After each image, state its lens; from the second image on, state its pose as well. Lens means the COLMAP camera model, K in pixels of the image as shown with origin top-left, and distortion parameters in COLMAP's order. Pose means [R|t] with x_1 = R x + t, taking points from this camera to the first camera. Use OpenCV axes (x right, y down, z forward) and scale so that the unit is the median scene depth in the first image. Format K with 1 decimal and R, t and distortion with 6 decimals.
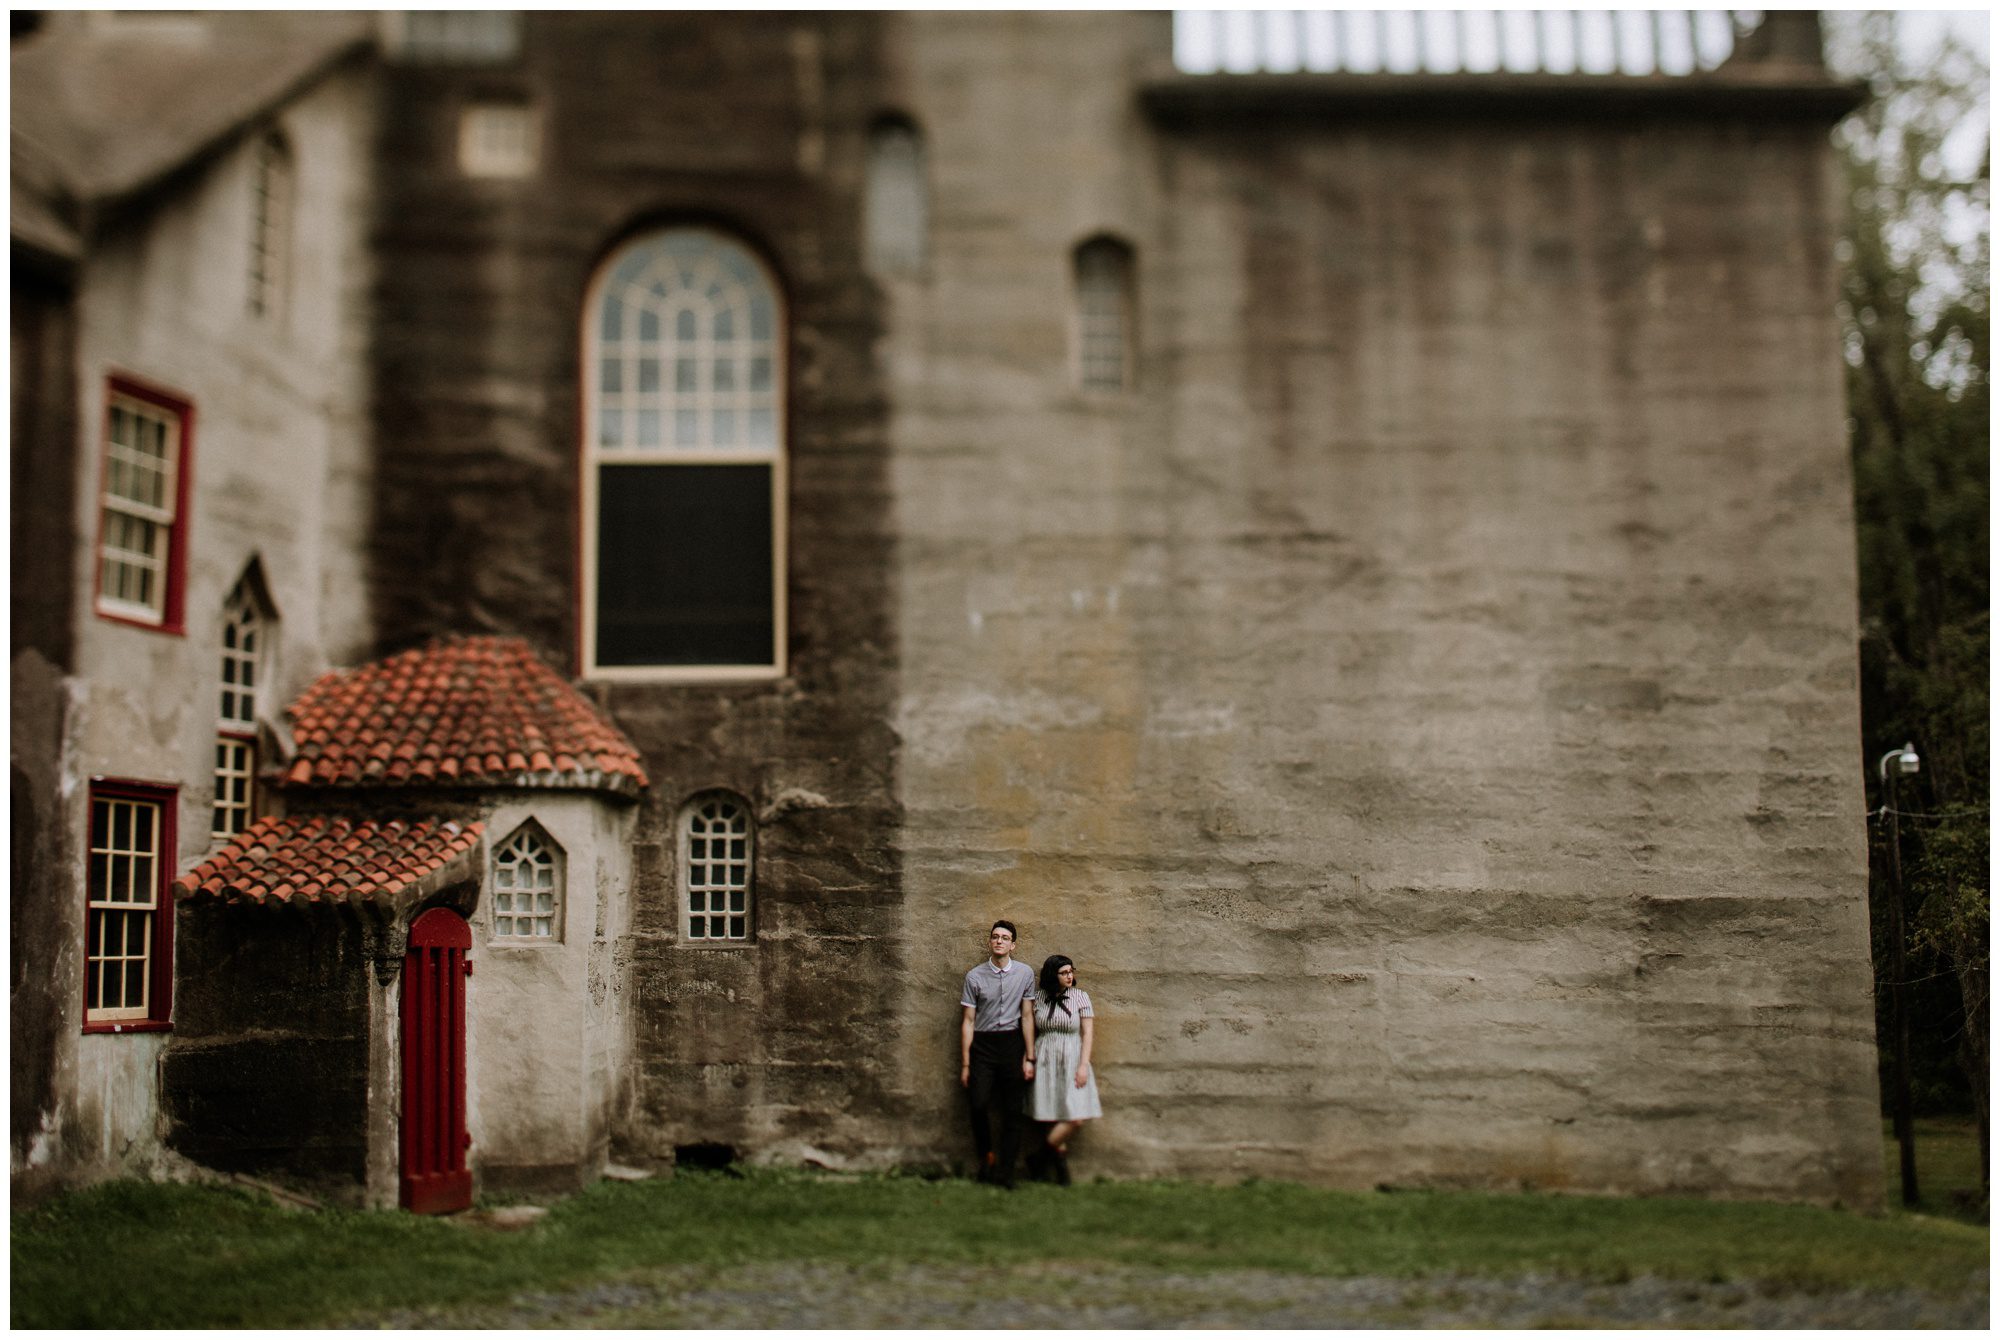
lens RADIAL K [[2634.3, 0, 1004.3], [0, 2634.3, 609.1], [0, 0, 1]] dist [-0.018817, 0.021228]
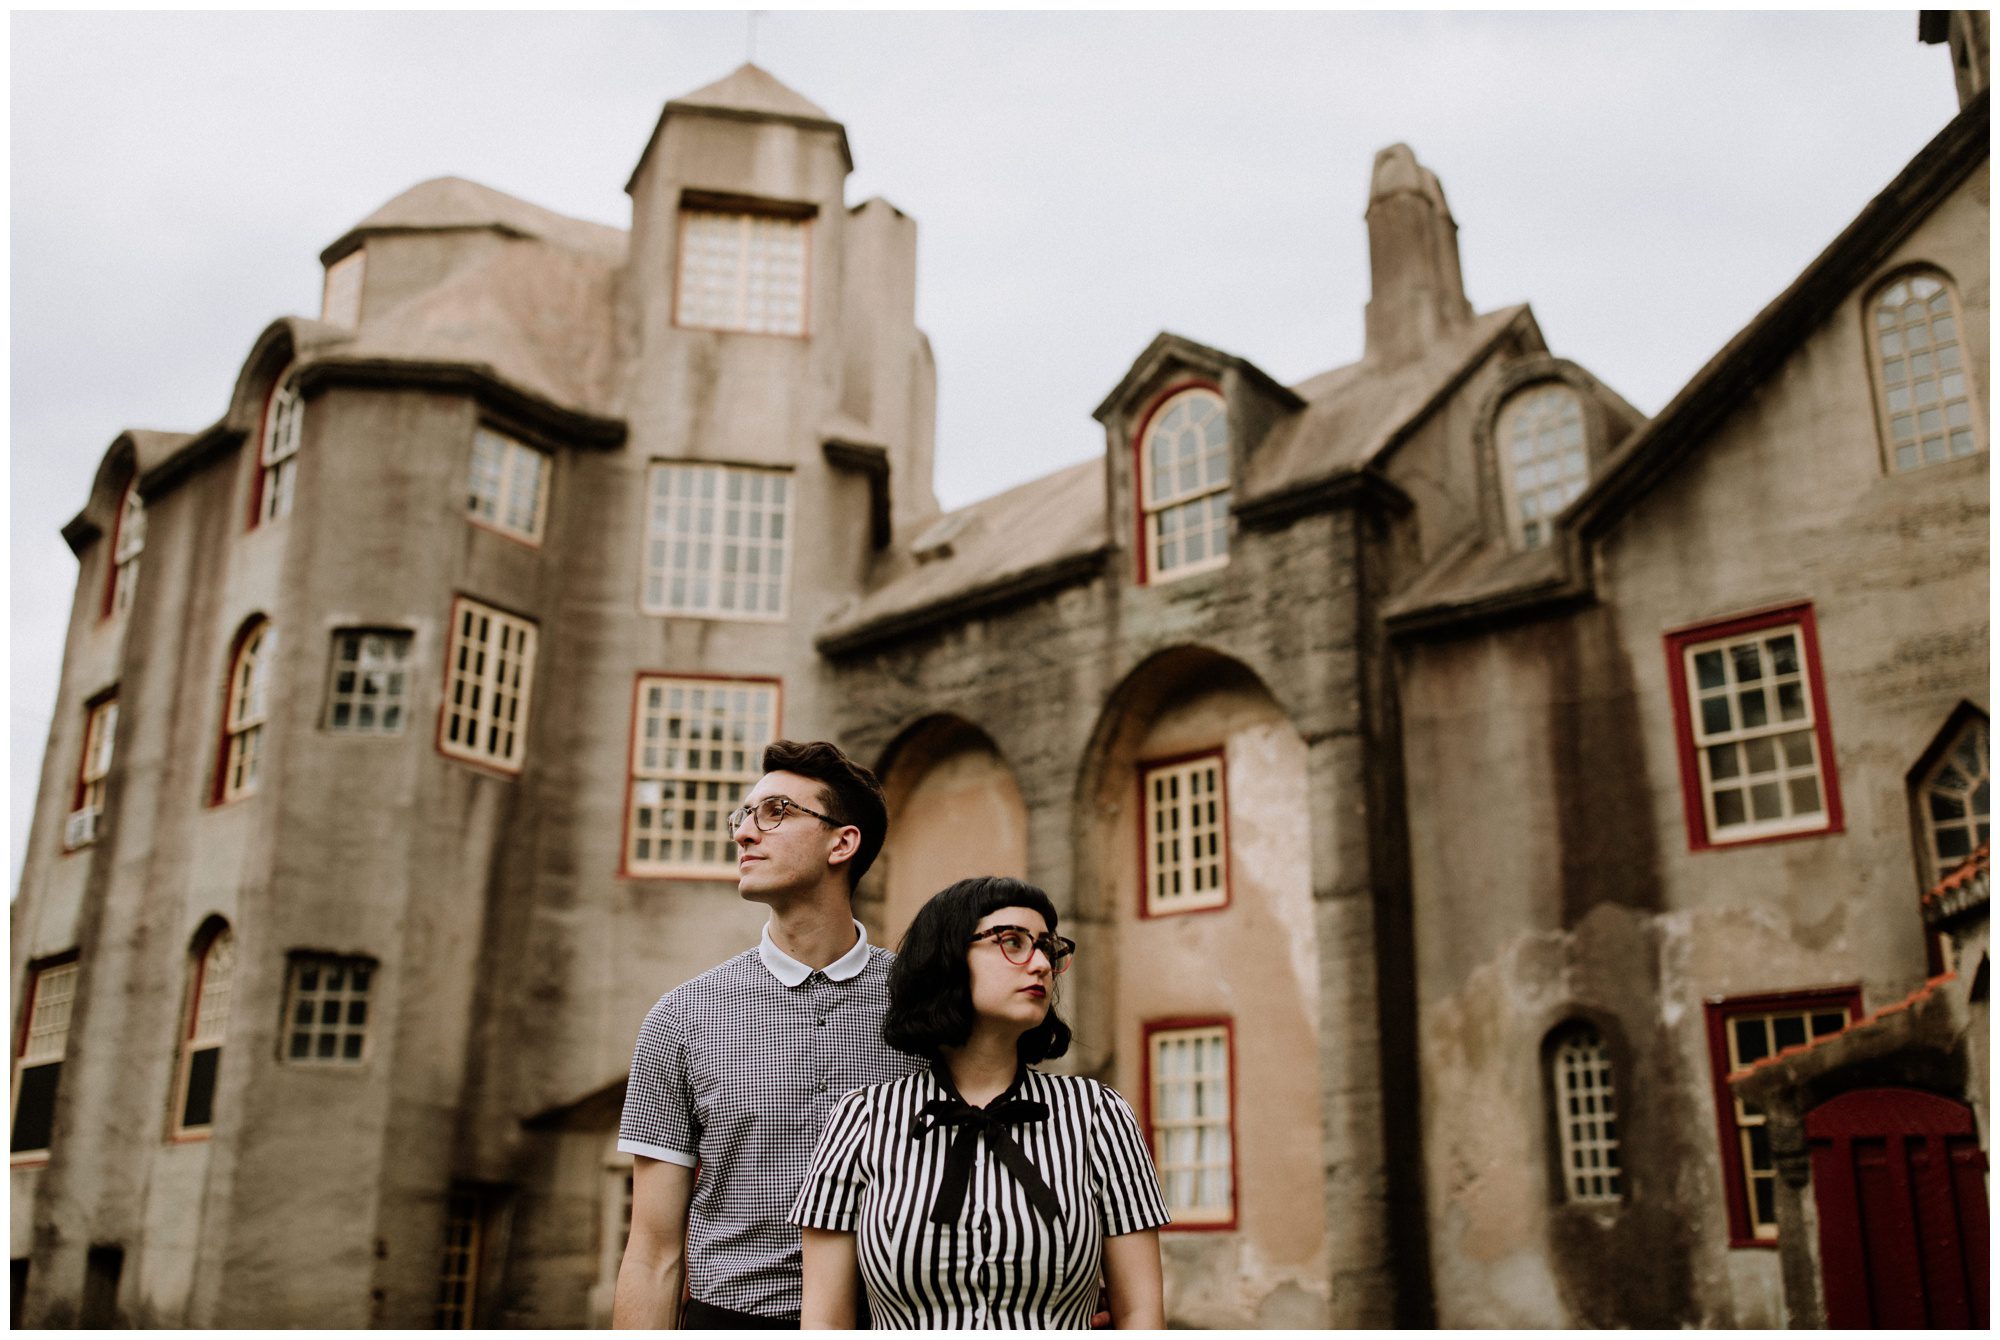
lens RADIAL K [[1872.6, 0, 1000.0], [0, 1872.6, 670.0], [0, 0, 1]] dist [0.014164, -0.026061]
pose [[-0.448366, -0.277778, -0.849592, 0.401232], [0.113343, 0.925146, -0.362297, 0.157172], [0.886635, -0.258737, -0.383320, 0.918116]]
